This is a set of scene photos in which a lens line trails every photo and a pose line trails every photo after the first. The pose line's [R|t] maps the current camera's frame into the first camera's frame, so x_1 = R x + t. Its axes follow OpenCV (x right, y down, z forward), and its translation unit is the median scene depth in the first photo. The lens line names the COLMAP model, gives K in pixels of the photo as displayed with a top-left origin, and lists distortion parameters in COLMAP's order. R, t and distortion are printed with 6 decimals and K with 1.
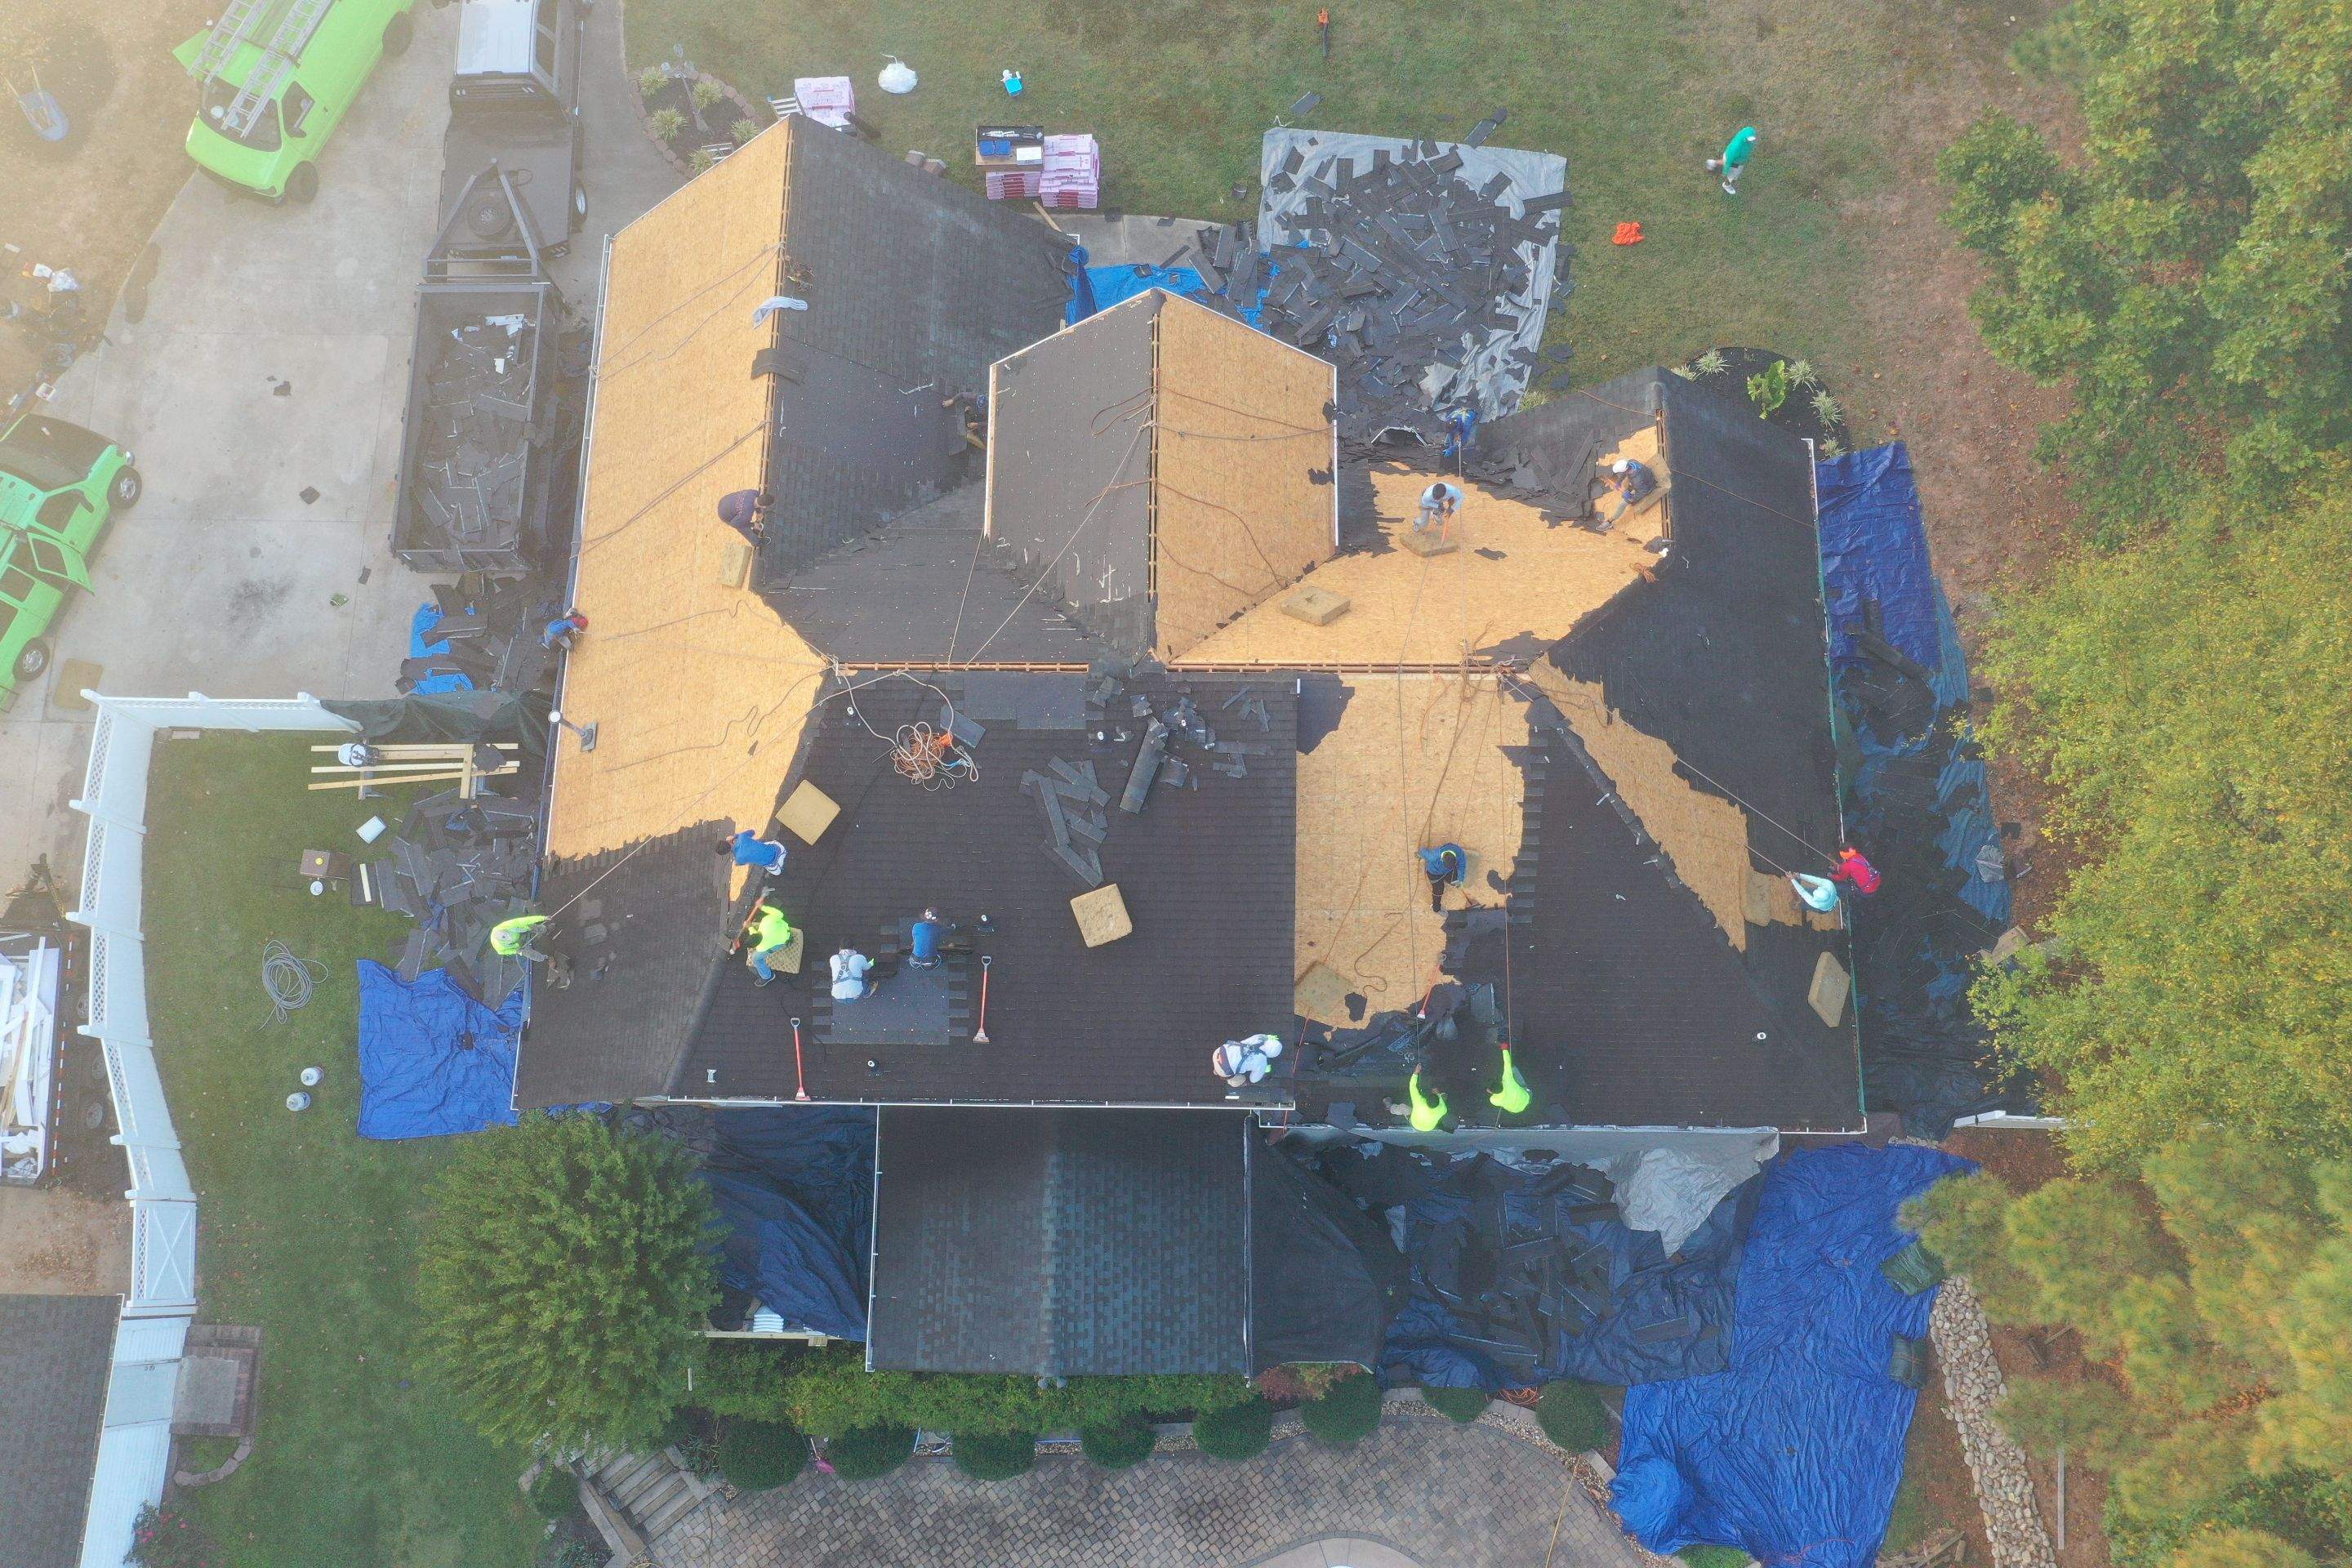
lens RADIAL K [[1868.3, 0, 1189.0], [0, 1868.3, 764.7], [0, 0, 1]] dist [-0.001000, 0.002116]
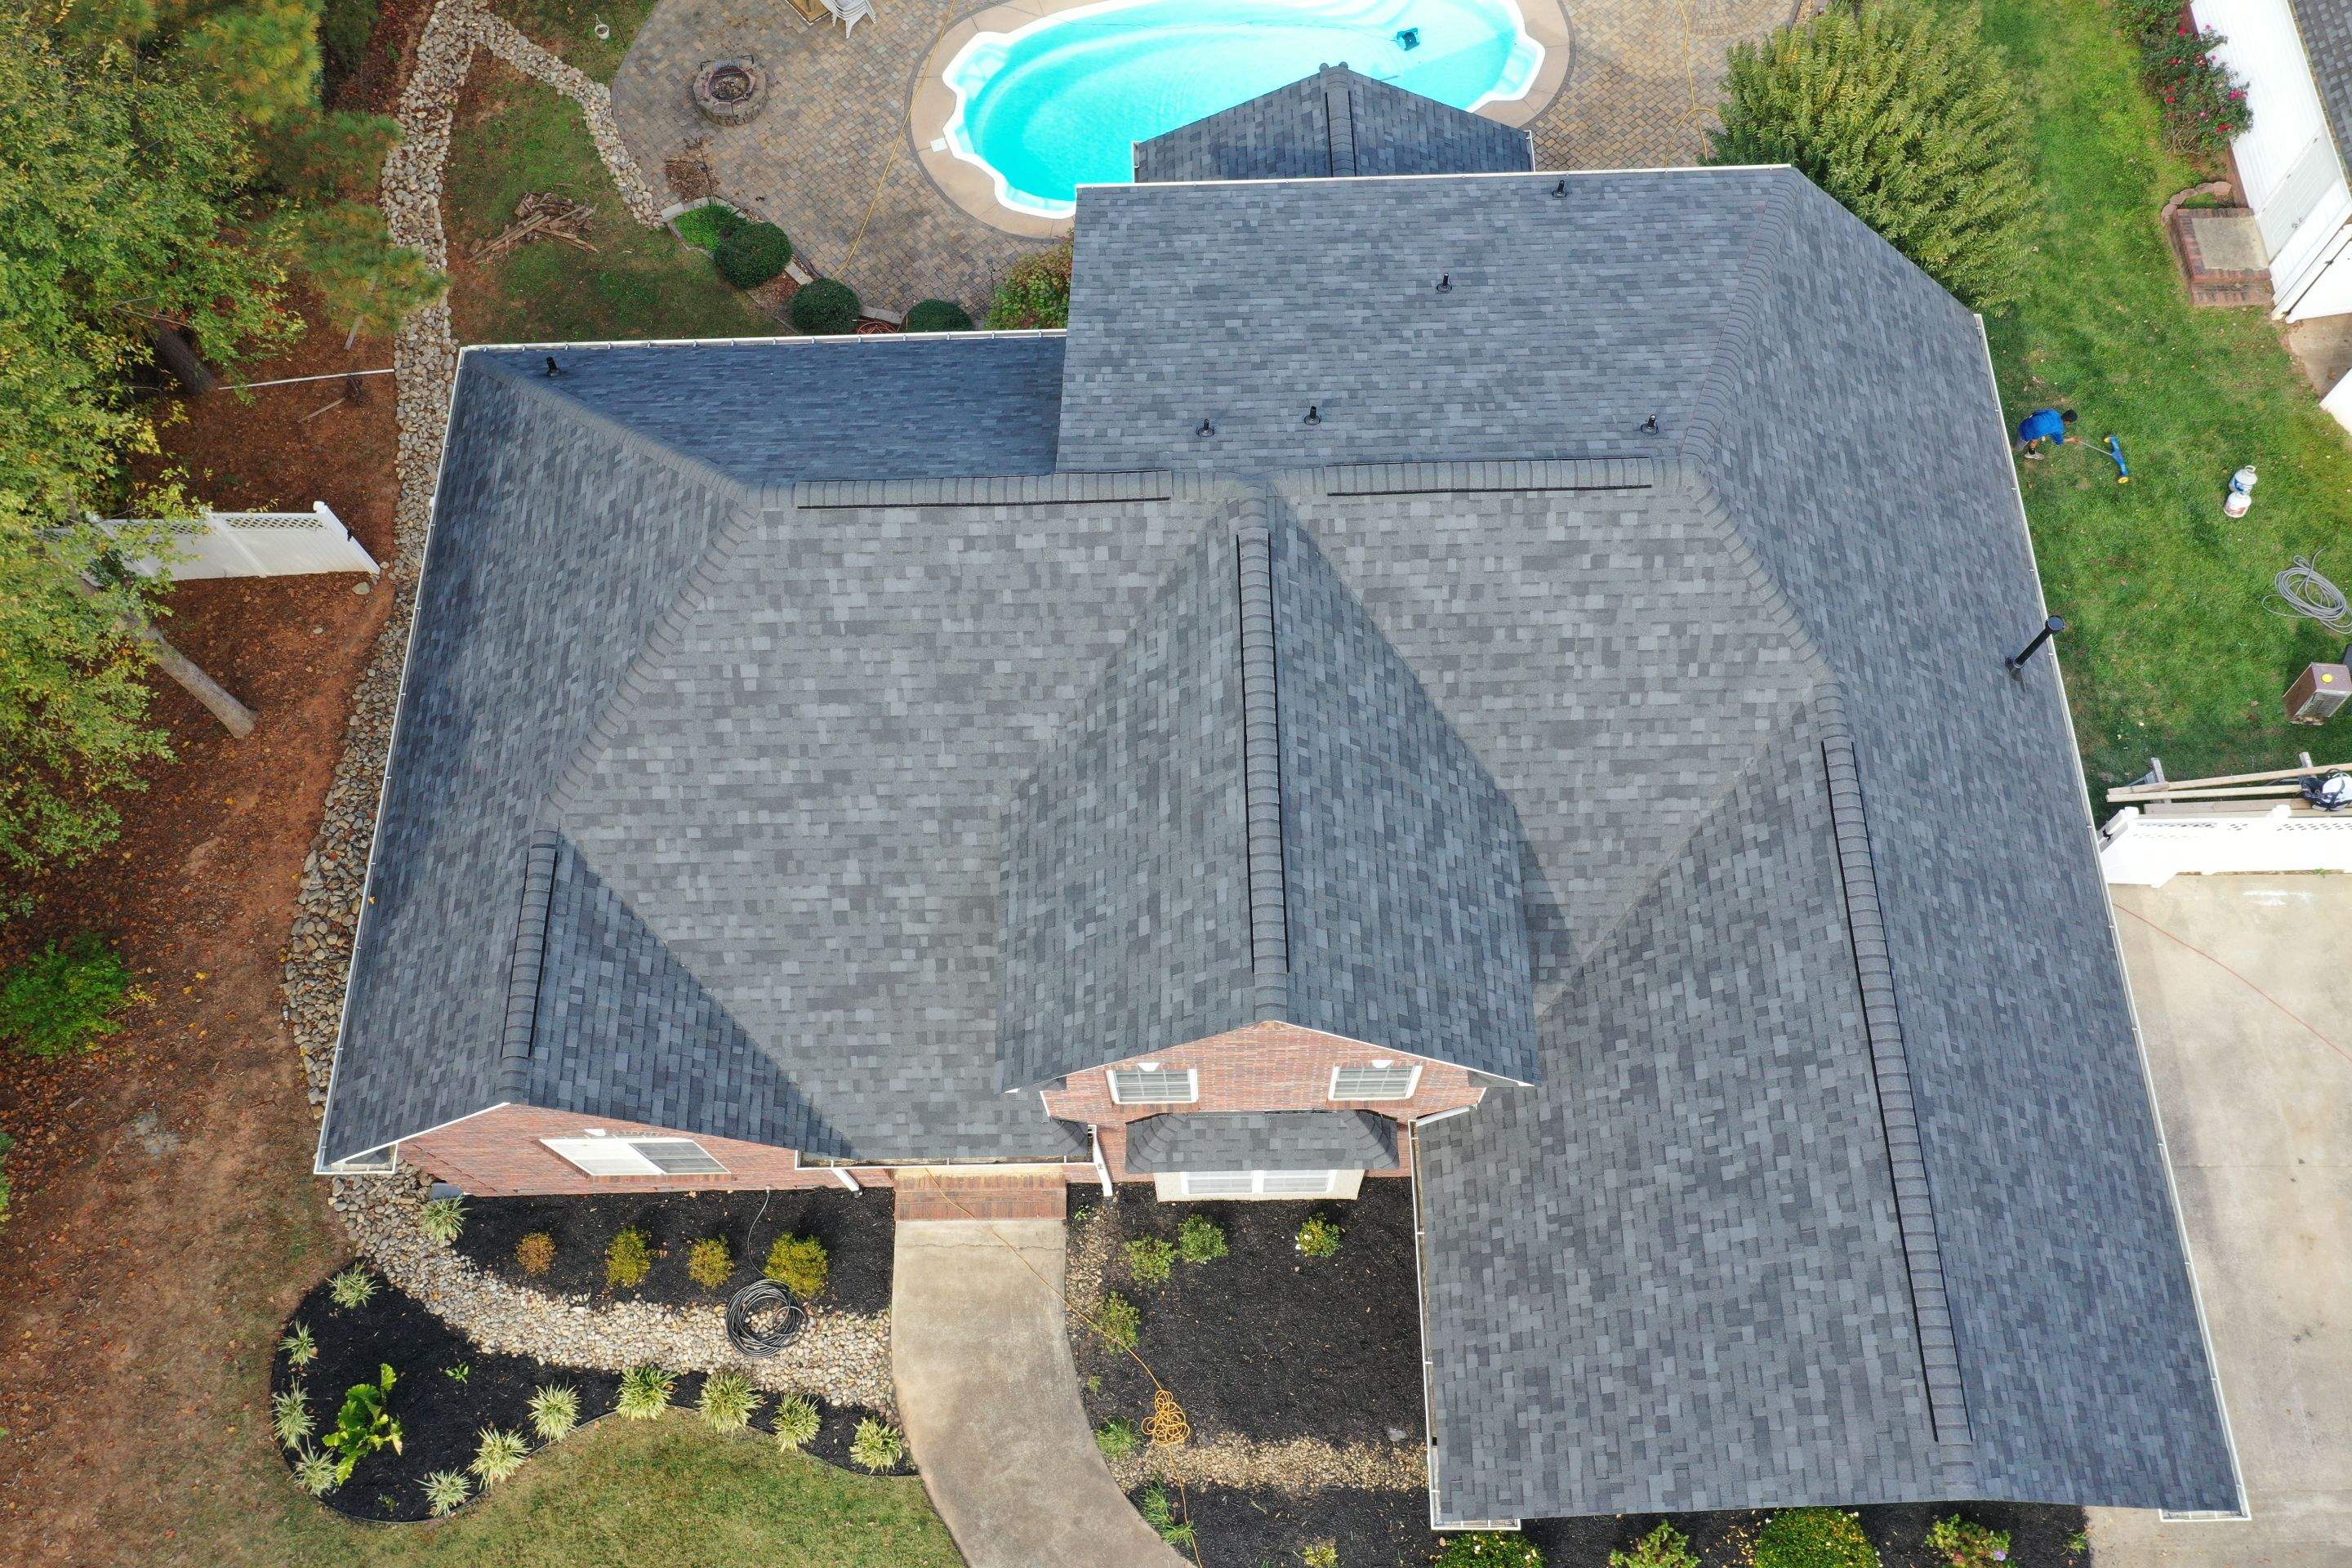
lens RADIAL K [[1868.3, 0, 1170.2], [0, 1868.3, 770.2], [0, 0, 1]] dist [-0.001000, 0.002116]
pose [[-0.998056, 0.043835, 0.044313, -0.013039], [-0.006412, -0.779366, 0.626537, -0.464836], [0.062001, 0.625034, 0.778131, 0.381119]]
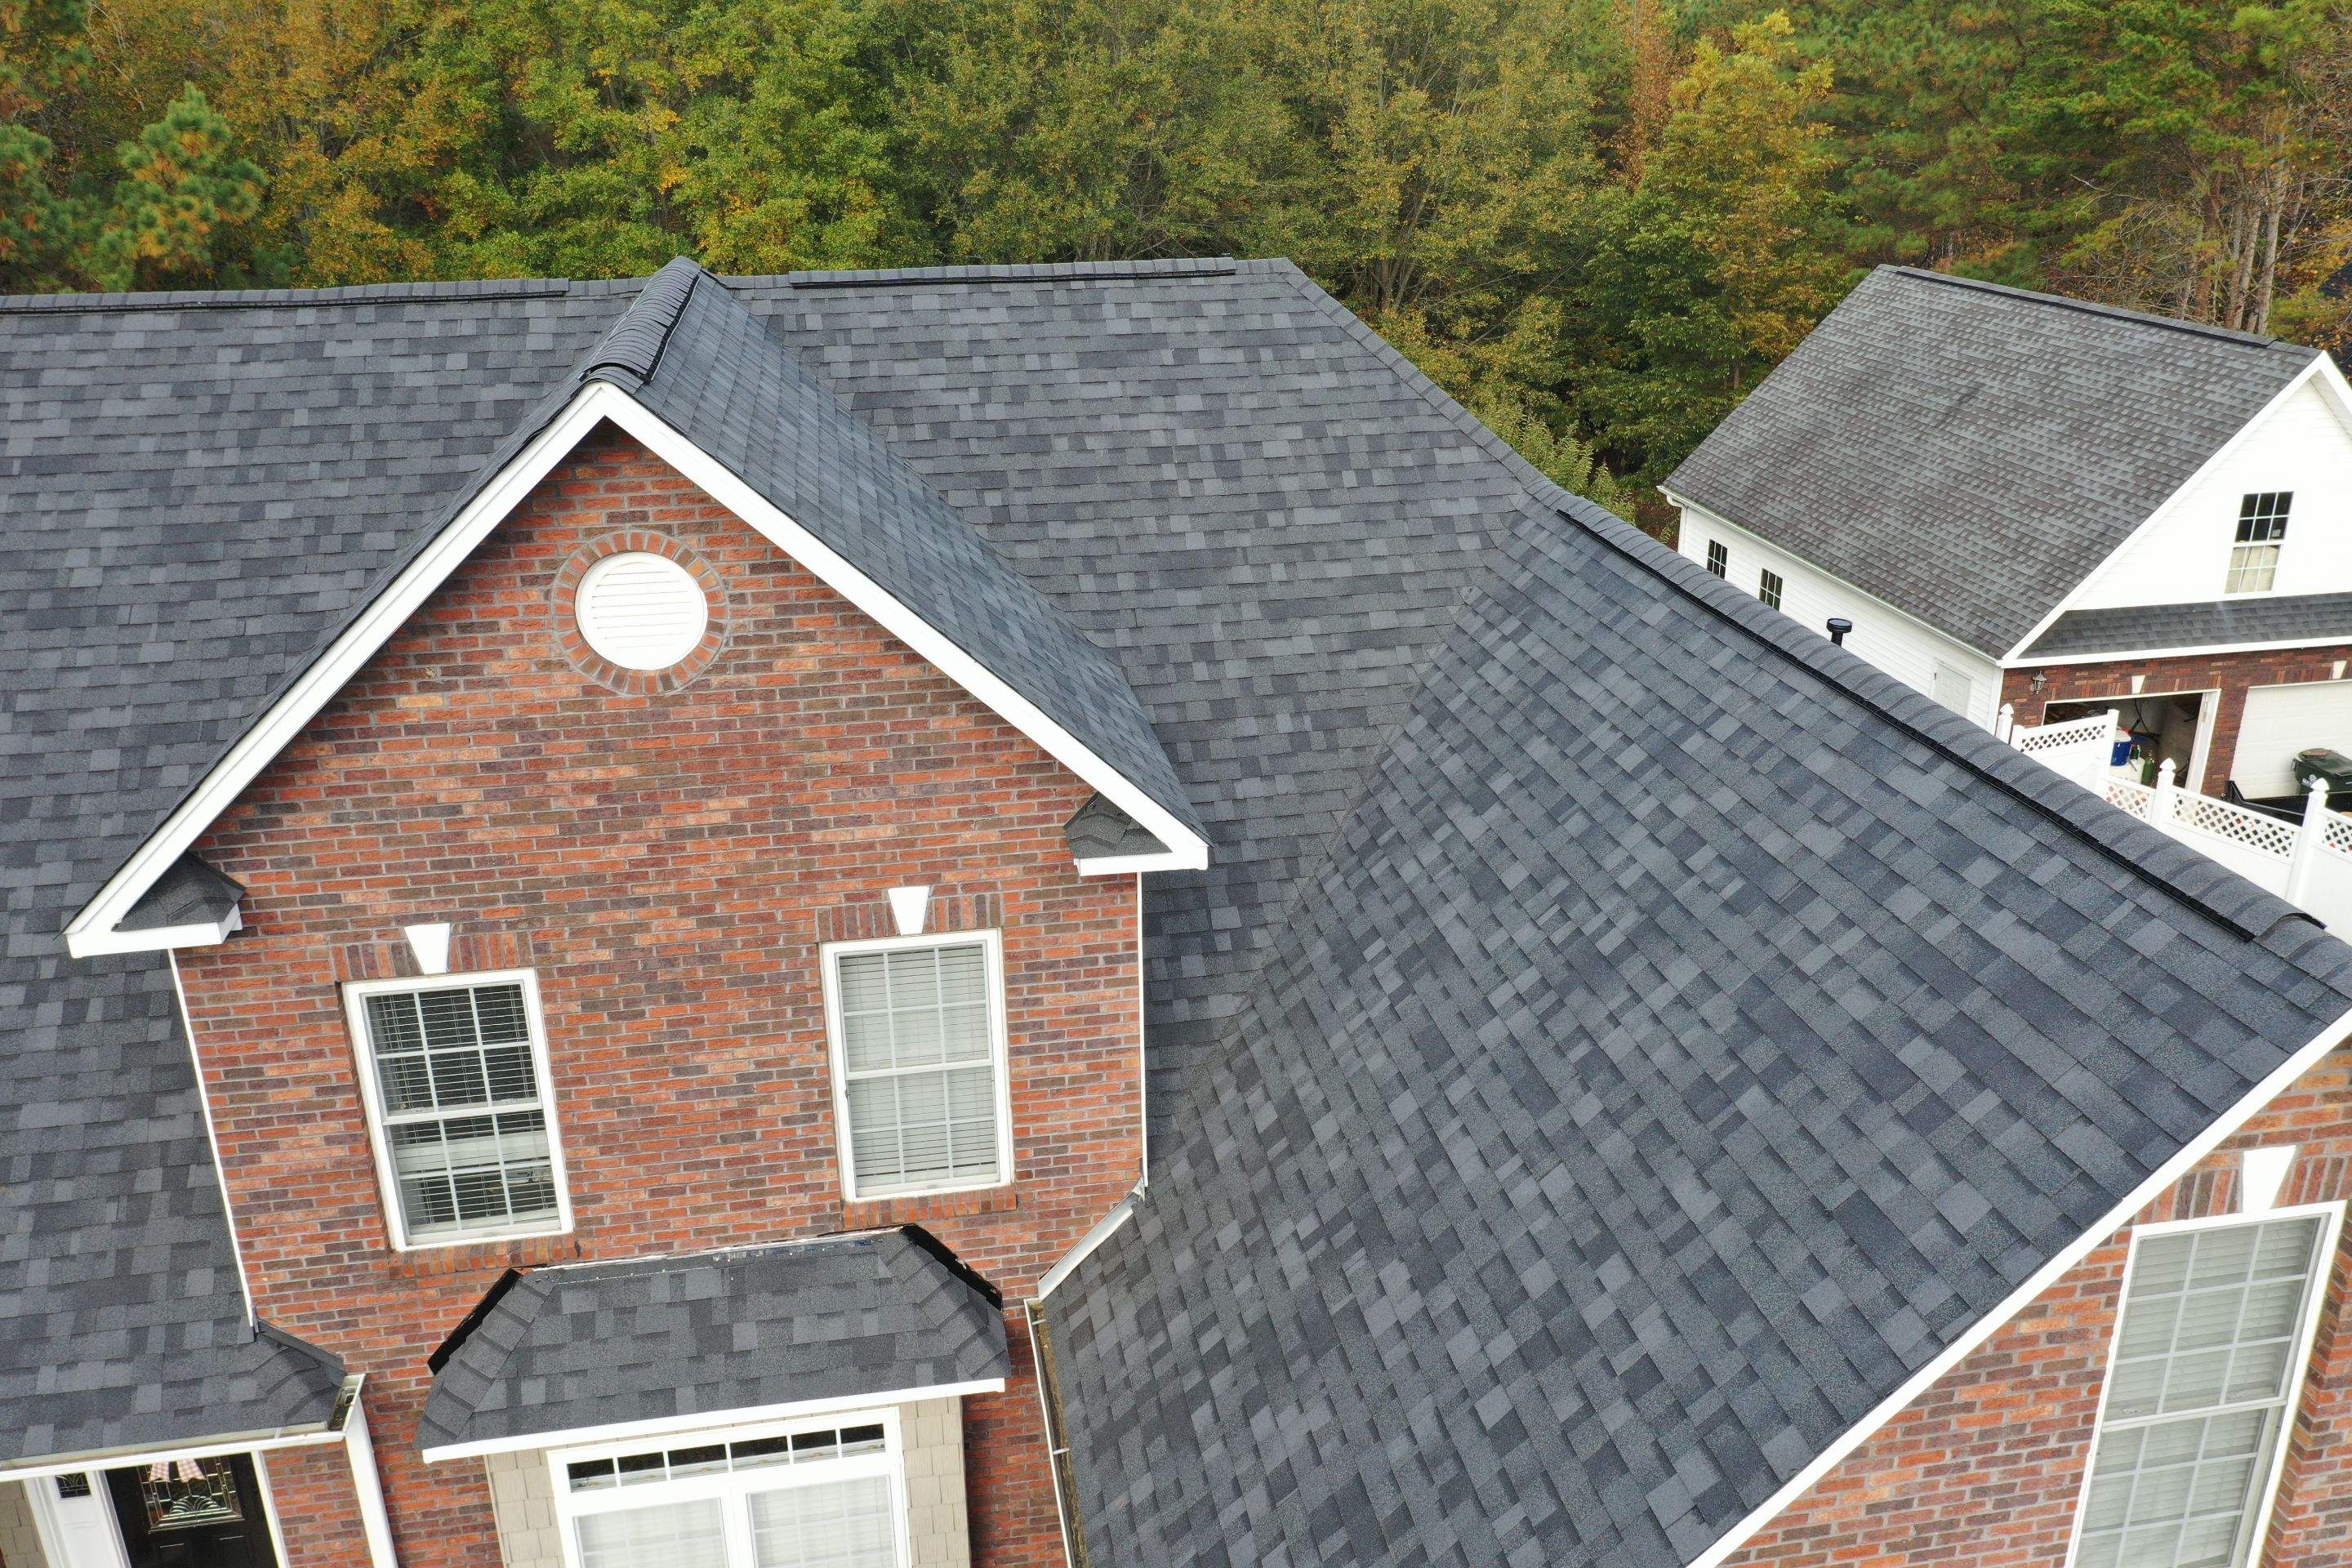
lens RADIAL K [[1868.3, 0, 1179.8], [0, 1868.3, 781.4], [0, 0, 1]] dist [-0.001000, 0.002116]
pose [[-0.981458, 0.105938, -0.159743, -0.045274], [-0.170316, -0.099642, 0.980339, -0.467013], [0.087938, 0.989368, 0.115838, 0.837236]]
